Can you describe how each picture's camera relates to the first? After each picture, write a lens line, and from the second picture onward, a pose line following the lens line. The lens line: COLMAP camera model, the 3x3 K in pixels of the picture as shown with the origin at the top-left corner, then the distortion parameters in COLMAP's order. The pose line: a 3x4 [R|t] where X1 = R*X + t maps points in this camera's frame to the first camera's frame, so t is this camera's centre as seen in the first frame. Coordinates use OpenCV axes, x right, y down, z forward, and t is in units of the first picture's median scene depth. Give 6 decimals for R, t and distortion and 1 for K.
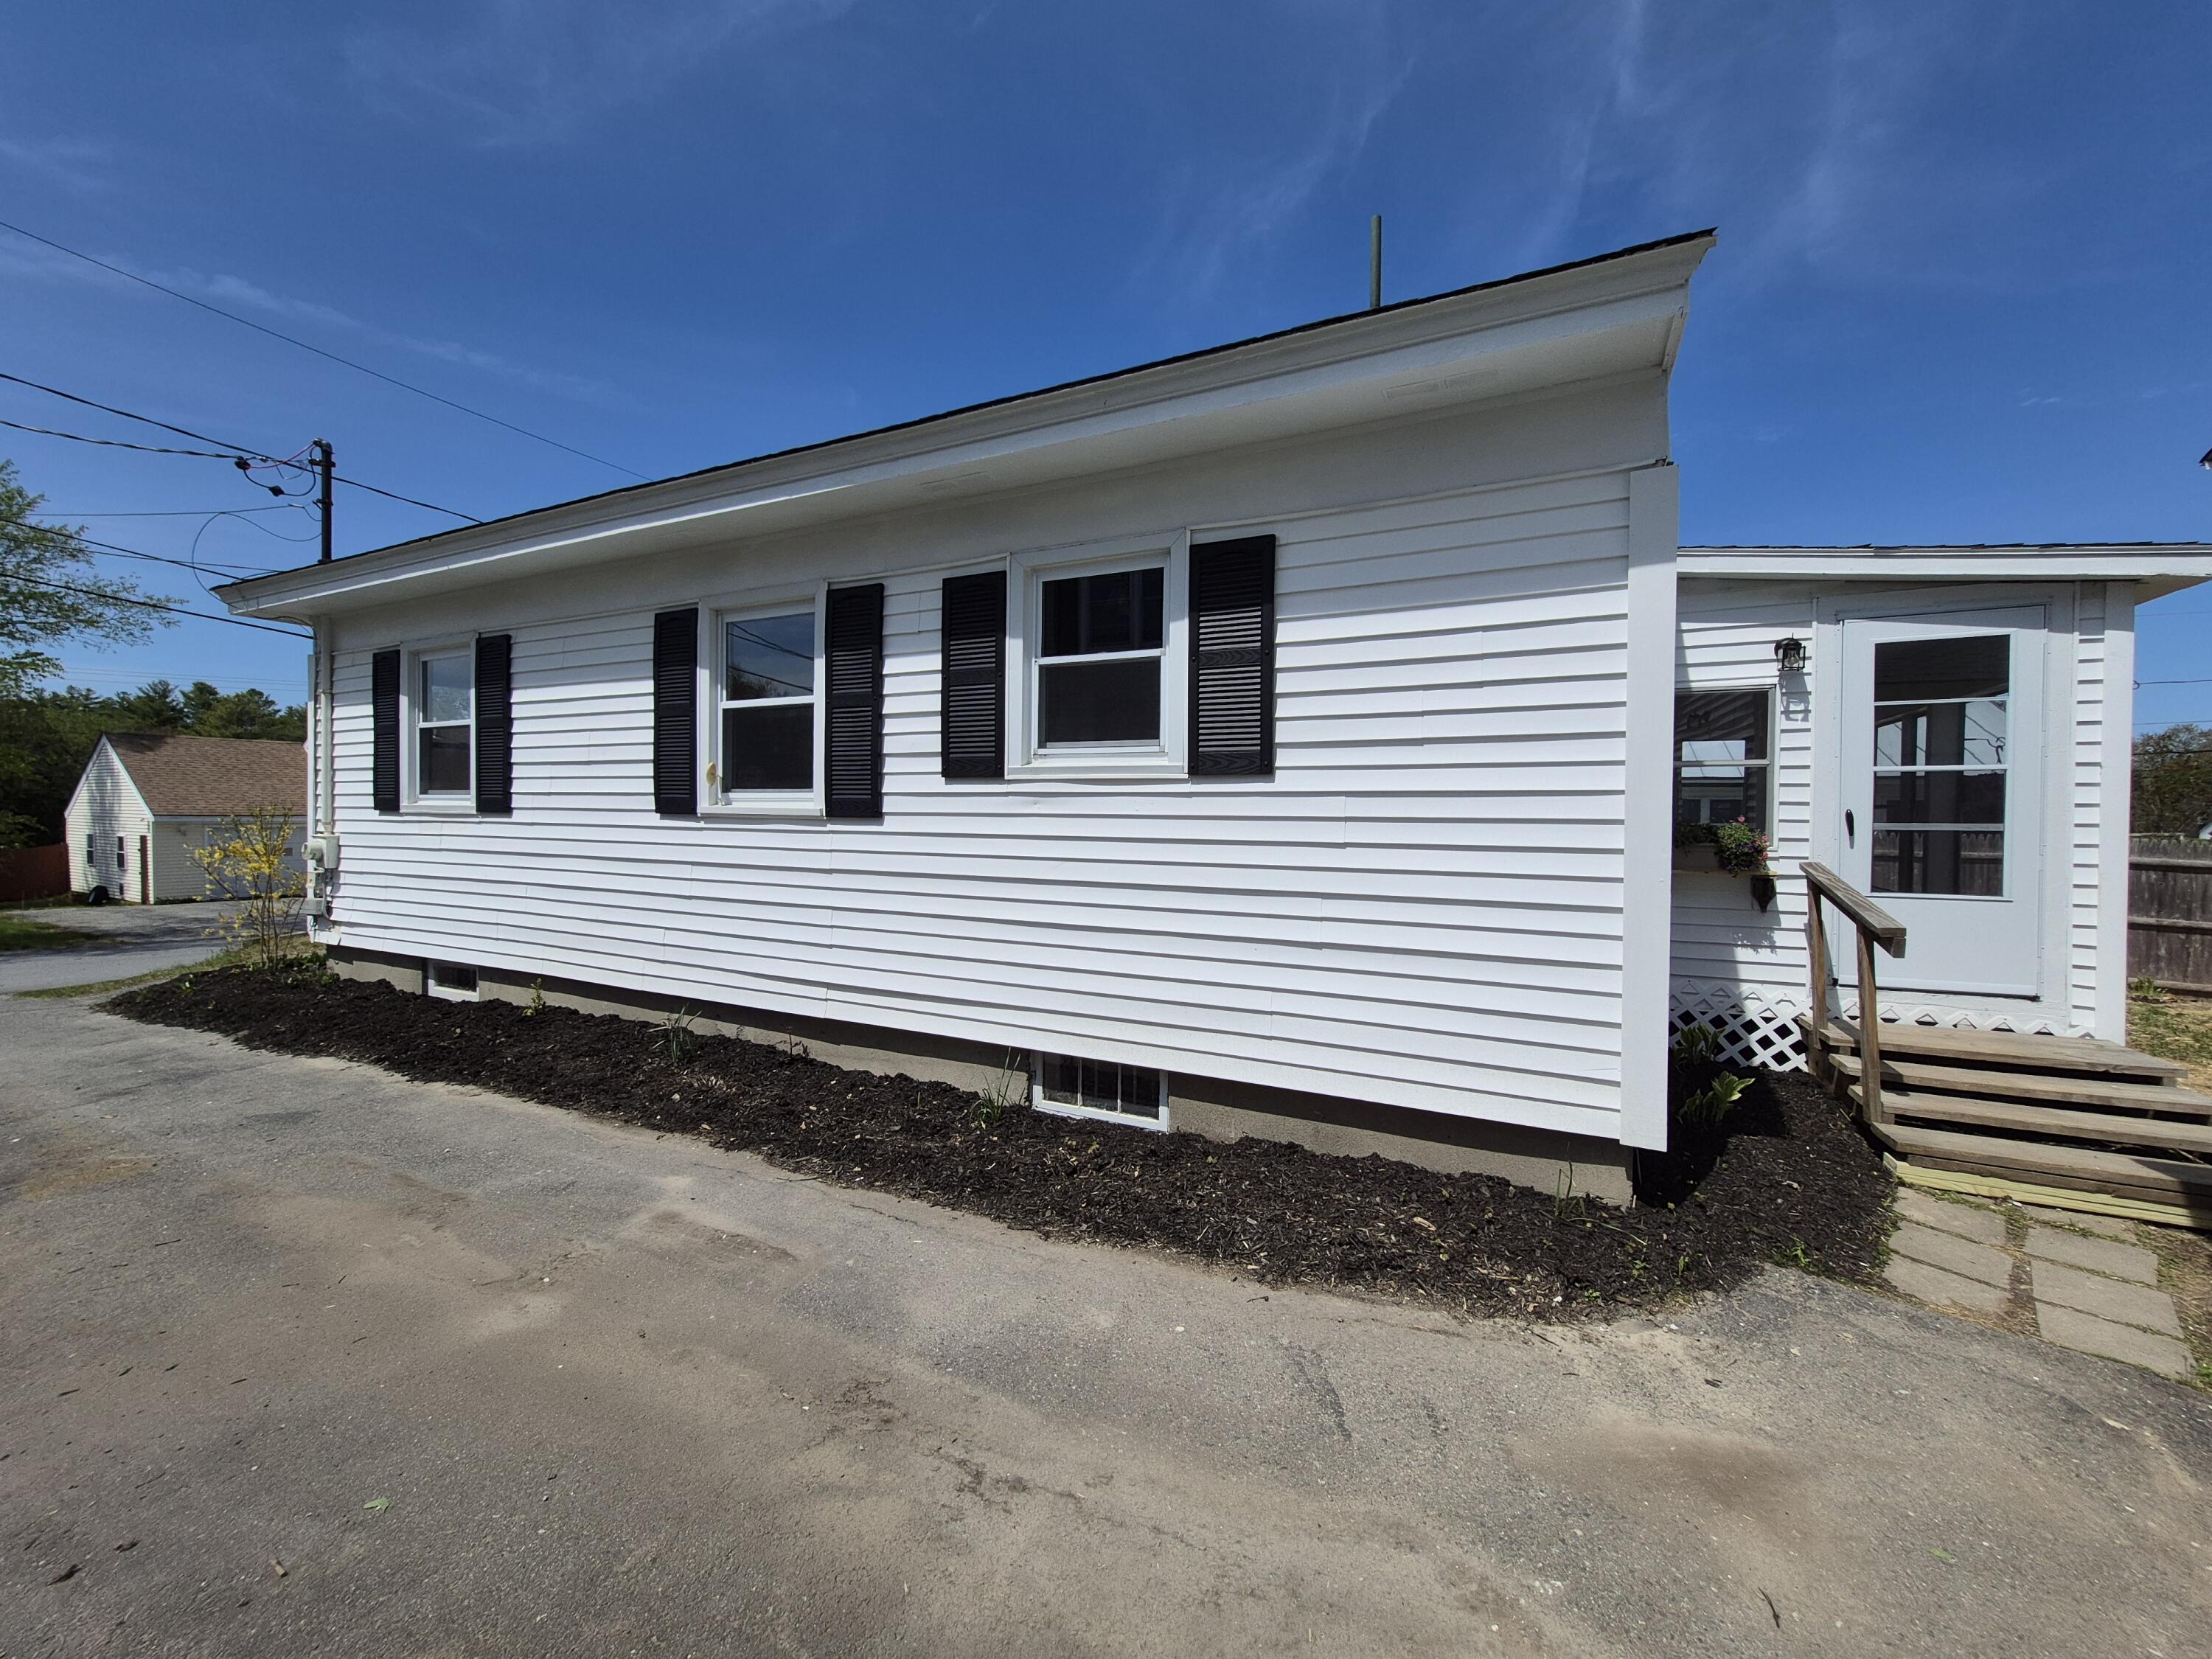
lens RADIAL K [[866.5, 0, 1114.5], [0, 866.5, 825.2], [0, 0, 1]] dist [-0.001877, 0.001945]
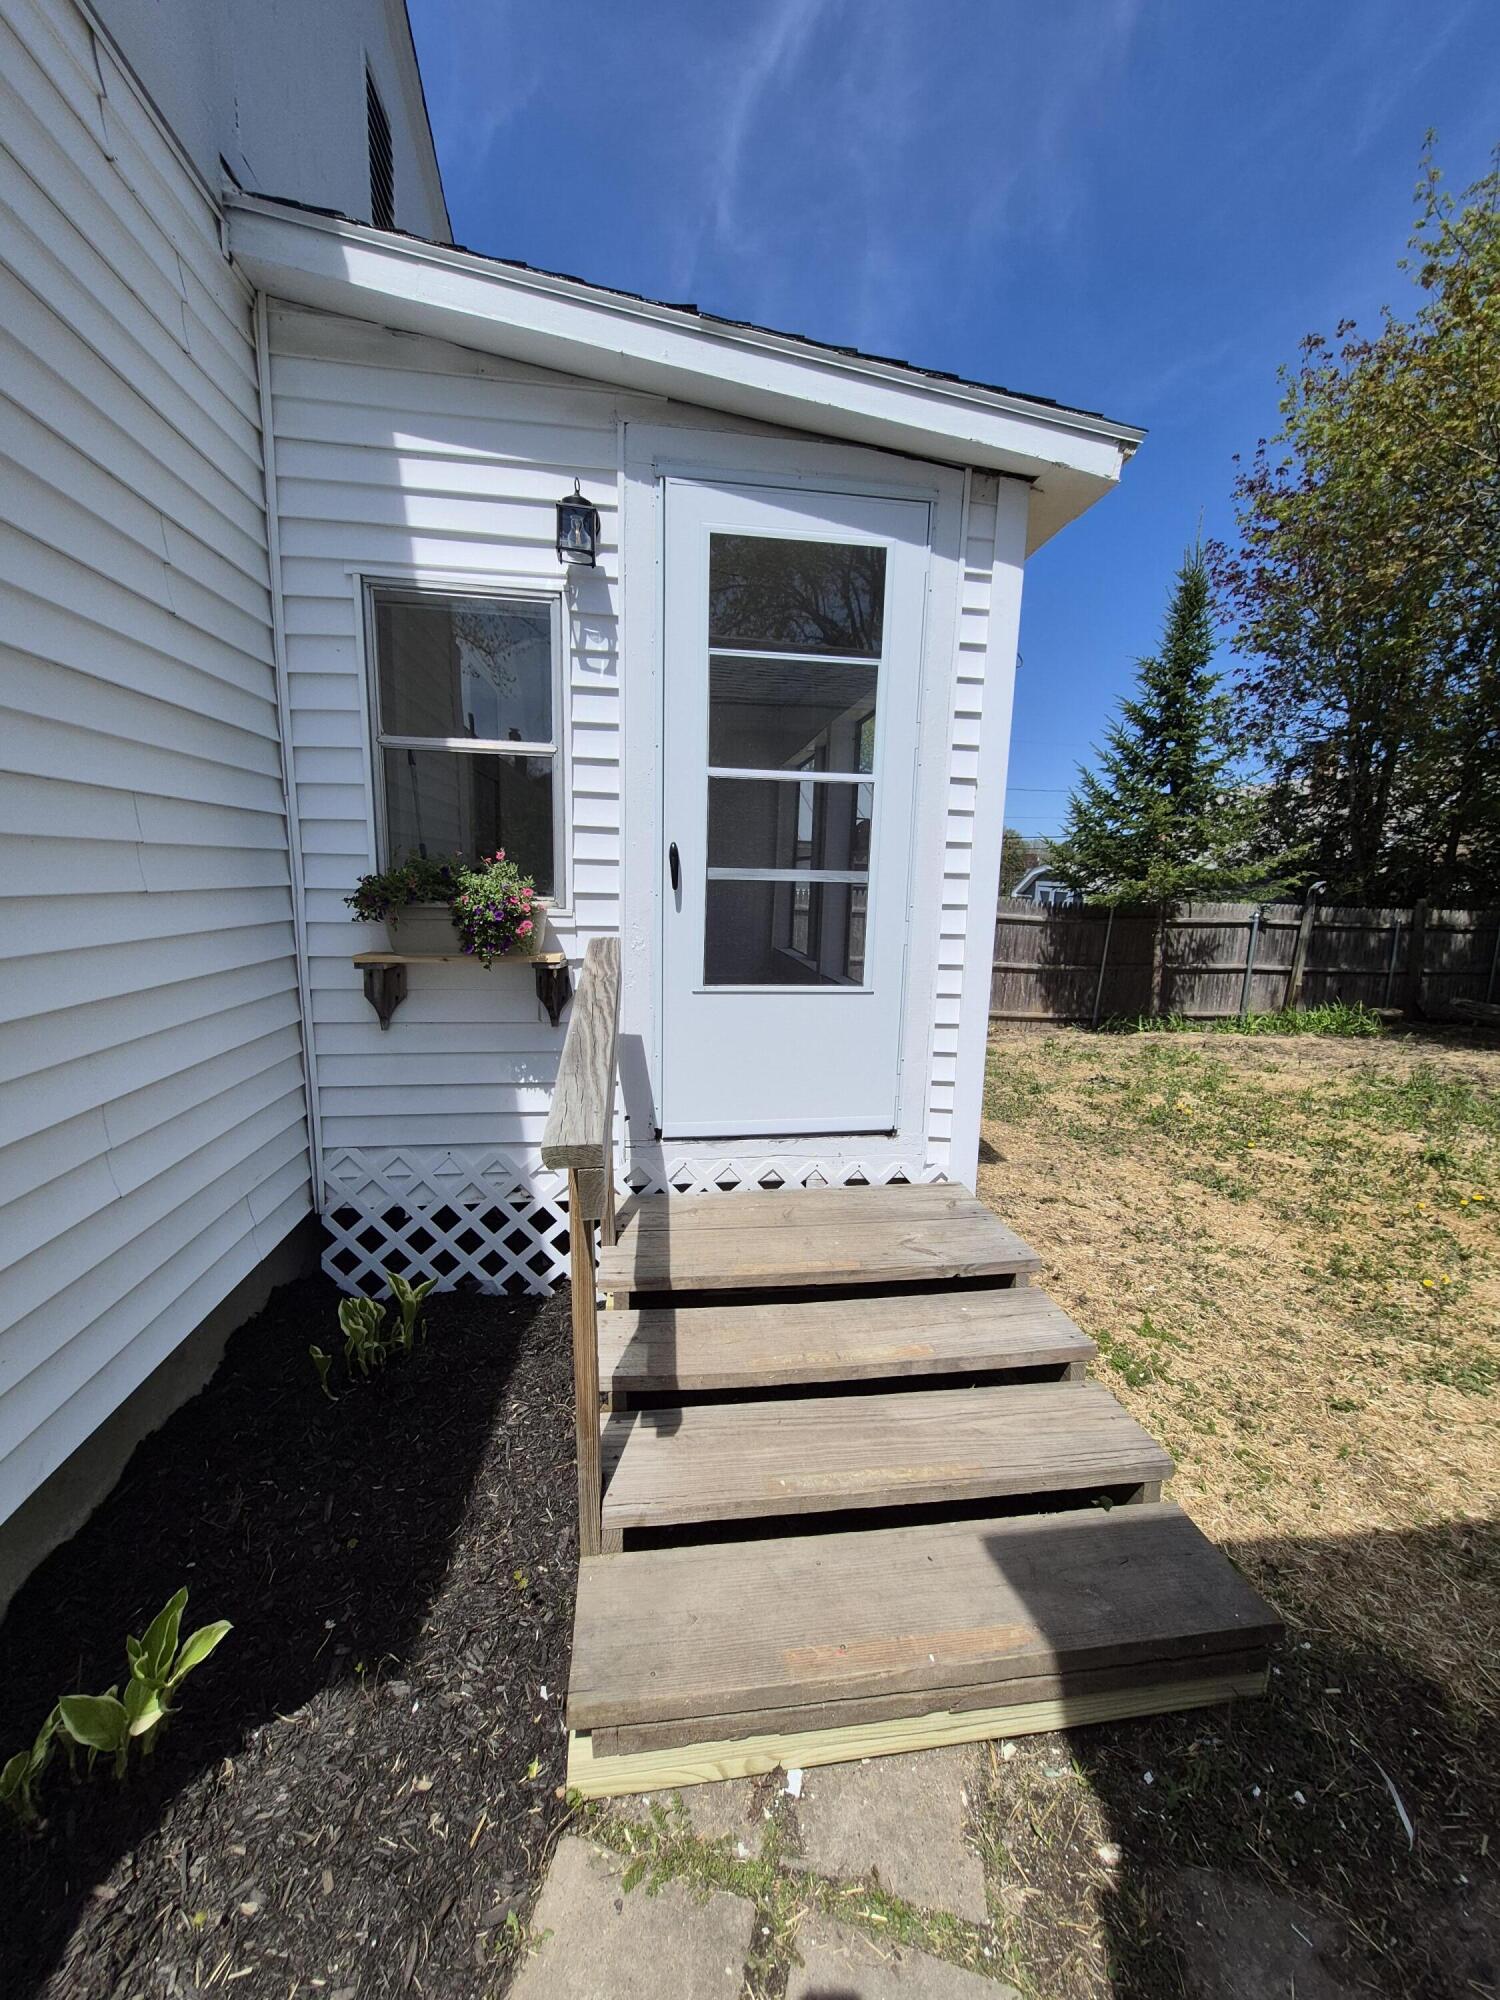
lens RADIAL K [[783.5, 0, 750.1], [0, 783.5, 1009.9], [0, 0, 1]] dist [-0.001877, 0.001945]
pose [[0.831241, -0.076162, 0.550670, 0.595238], [-0.014009, 0.987386, 0.157710, 0.008167], [-0.555735, -0.138810, 0.819689, 0.531678]]
